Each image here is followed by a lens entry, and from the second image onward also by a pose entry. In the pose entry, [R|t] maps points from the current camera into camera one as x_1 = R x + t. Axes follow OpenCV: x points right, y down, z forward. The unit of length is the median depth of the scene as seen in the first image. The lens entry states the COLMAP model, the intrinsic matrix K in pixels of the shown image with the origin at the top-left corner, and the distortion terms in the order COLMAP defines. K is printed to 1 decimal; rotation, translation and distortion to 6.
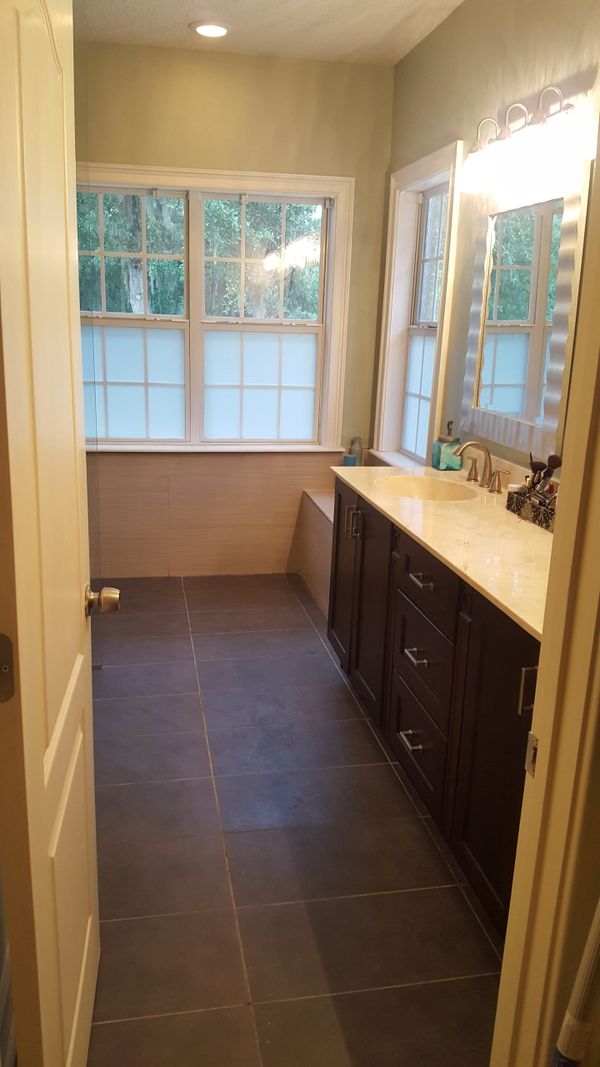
lens RADIAL K [[800.9, 0, 280.0], [0, 800.9, 535.2], [0, 0, 1]] dist [0.104932, -0.277342]
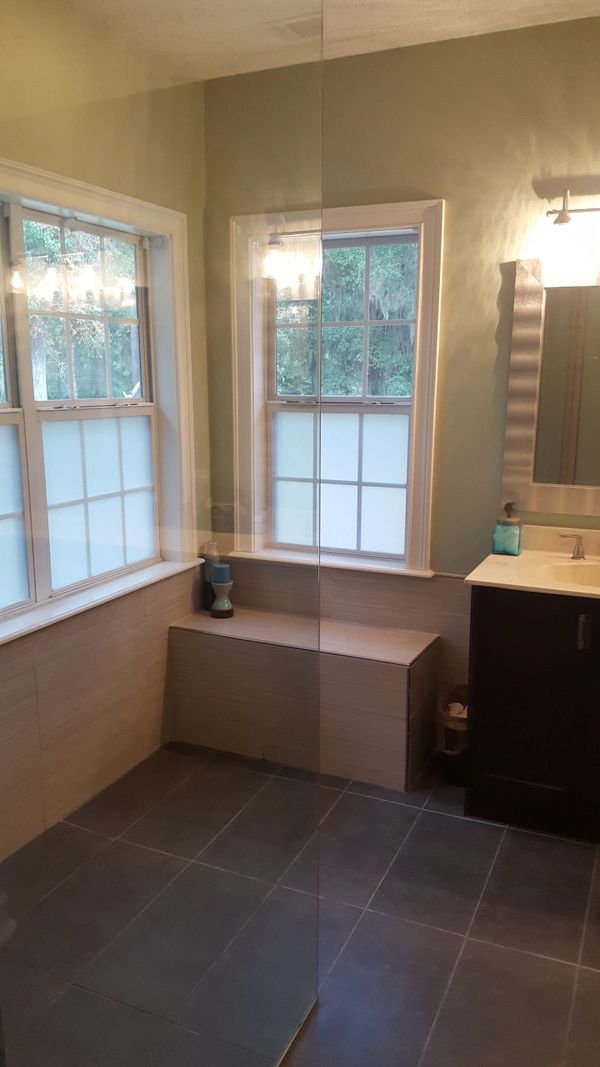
lens RADIAL K [[800.9, 0, 280.0], [0, 800.9, 535.2], [0, 0, 1]] dist [0.104932, -0.277342]
pose [[0.563175, -0.185757, 0.805188, -0.498346], [0.240868, 0.968994, 0.055076, -0.155806], [-0.790453, 0.162926, 0.590456, 0.488904]]
